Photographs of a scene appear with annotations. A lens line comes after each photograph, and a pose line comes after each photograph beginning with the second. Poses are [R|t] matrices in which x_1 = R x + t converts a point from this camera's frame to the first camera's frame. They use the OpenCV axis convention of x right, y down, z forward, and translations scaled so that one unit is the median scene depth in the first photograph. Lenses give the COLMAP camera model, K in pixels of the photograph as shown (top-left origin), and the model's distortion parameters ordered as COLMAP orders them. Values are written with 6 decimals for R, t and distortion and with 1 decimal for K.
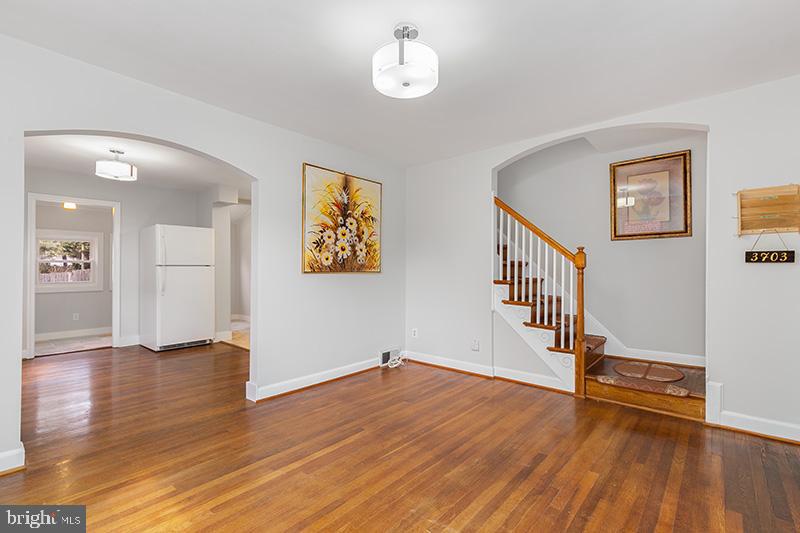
lens RADIAL K [[368.3, 0, 403.0], [0, 368.3, 271.3], [0, 0, 1]] dist [0.002280, 0.000047]
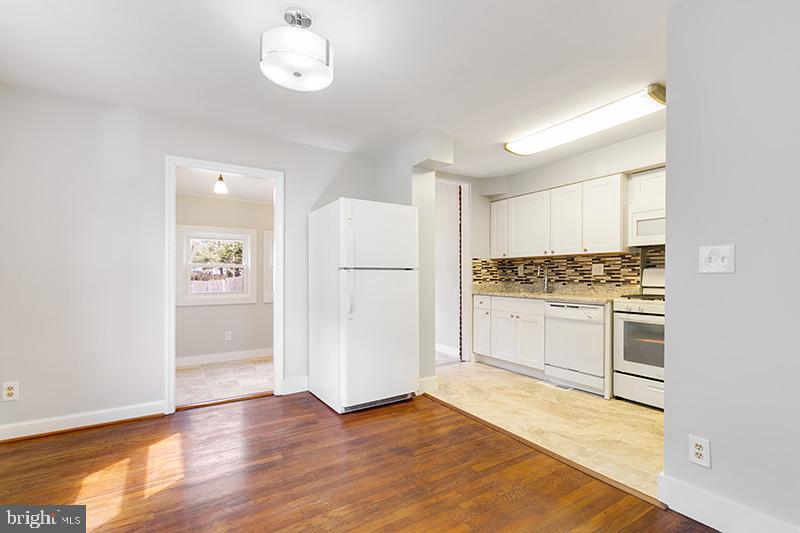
lens RADIAL K [[363.8, 0, 399.2], [0, 363.8, 277.5], [0, 0, 1]] dist [0.002874, 0.000137]
pose [[0.958810, -0.001239, -0.284045, -0.375641], [0.000078, 0.999992, -0.004096, 0.001175], [0.284048, 0.003906, 0.958802, 0.426871]]
